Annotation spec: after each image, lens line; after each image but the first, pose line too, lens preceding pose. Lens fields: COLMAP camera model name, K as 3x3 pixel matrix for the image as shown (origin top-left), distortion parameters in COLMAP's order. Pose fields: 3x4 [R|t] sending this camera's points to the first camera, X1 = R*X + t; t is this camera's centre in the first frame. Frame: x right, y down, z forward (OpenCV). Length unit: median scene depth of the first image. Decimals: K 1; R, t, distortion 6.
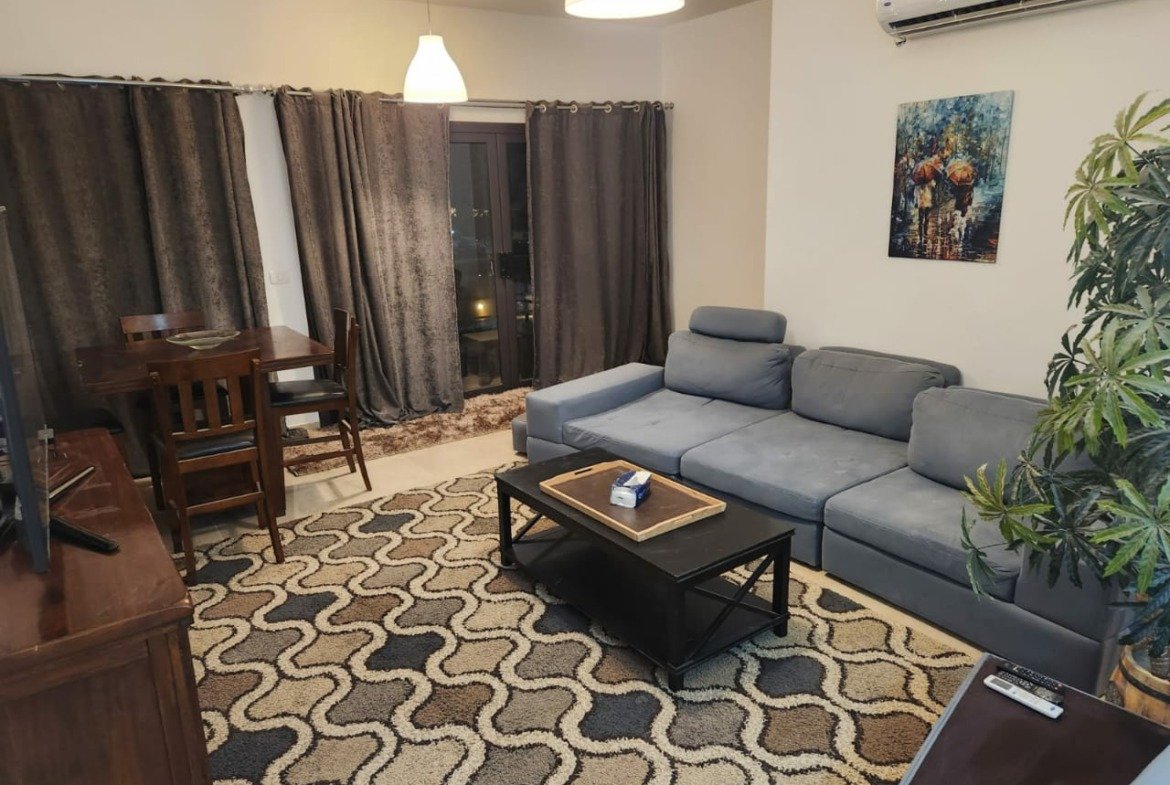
lens RADIAL K [[766.7, 0, 576.6], [0, 766.7, 390.5], [0, 0, 1]] dist [0.089998, -0.088374]
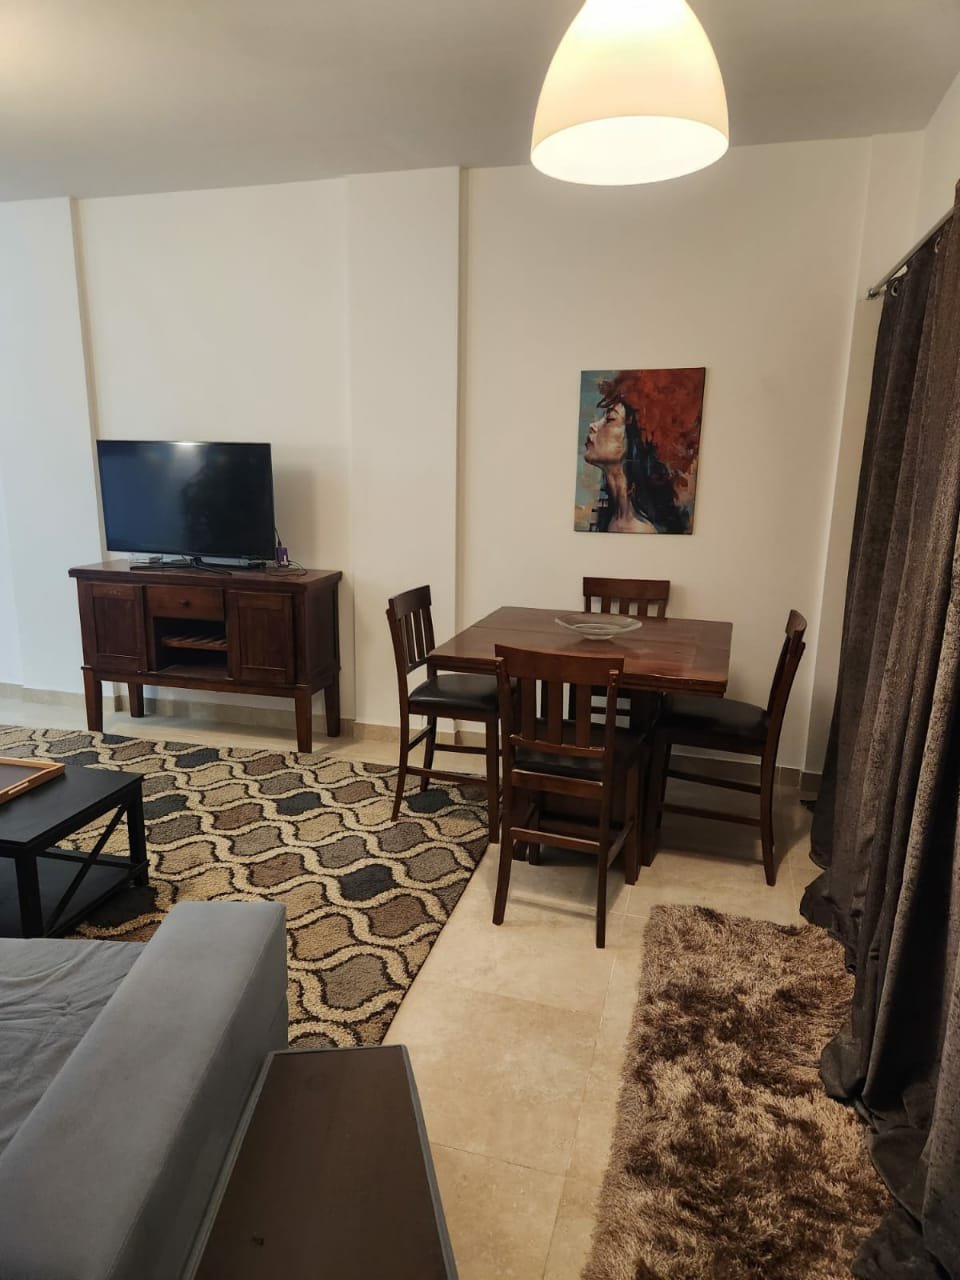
lens RADIAL K [[860.5, 0, 480.0], [0, 860.5, 640.0], [0, 0, 1]] dist [0.073801, 0.000669]
pose [[-0.770625, 0.162014, -0.616351, 0.157545], [-0.145970, 0.896561, 0.418177, -0.432885], [0.620346, 0.412226, -0.667263, 1.645491]]
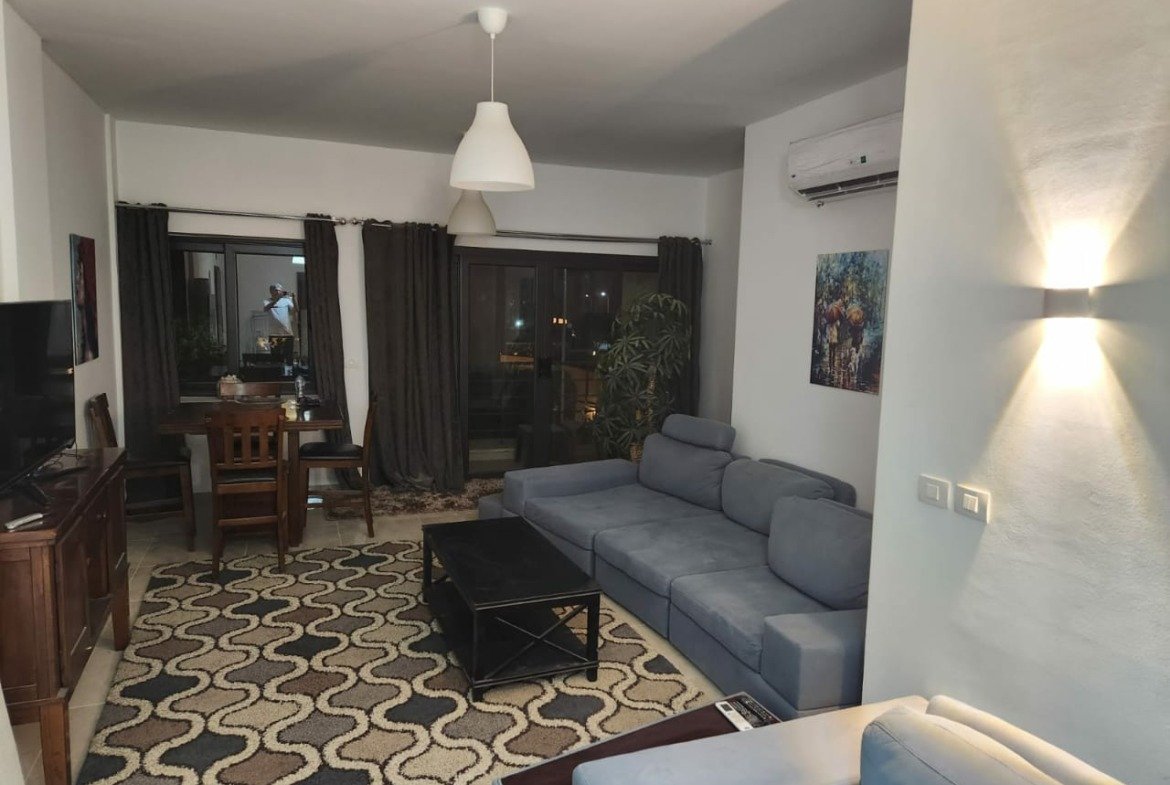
lens RADIAL K [[766.7, 0, 576.6], [0, 766.7, 390.5], [0, 0, 1]] dist [0.089998, -0.088374]
pose [[0.970477, 0.082996, -0.226465, 0.368084], [-0.113484, 0.985633, -0.125096, 0.020011], [0.212829, 0.147102, 0.965953, -0.176898]]
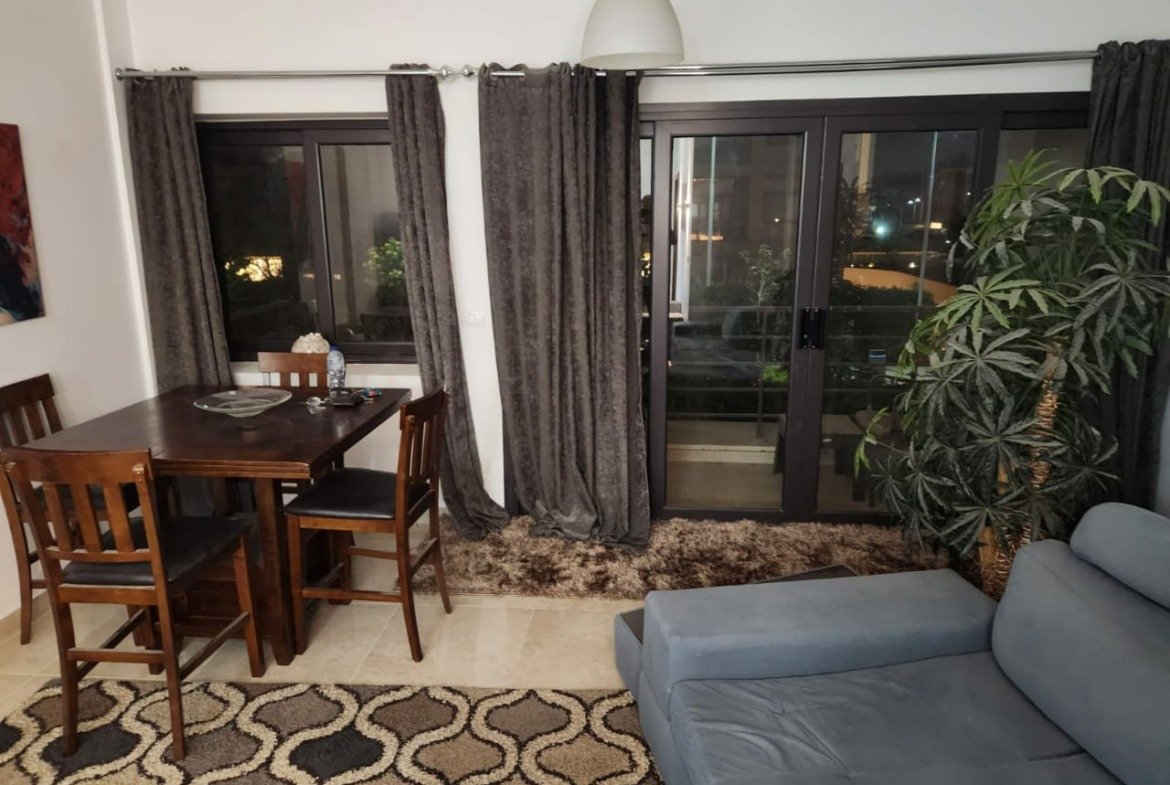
lens RADIAL K [[766.7, 0, 576.6], [0, 766.7, 390.5], [0, 0, 1]] dist [0.089998, -0.088374]
pose [[0.777441, 0.168479, -0.605971, 0.242758], [-0.172674, 0.983609, 0.051939, -0.187314], [0.604789, 0.064256, 0.793790, 0.654064]]
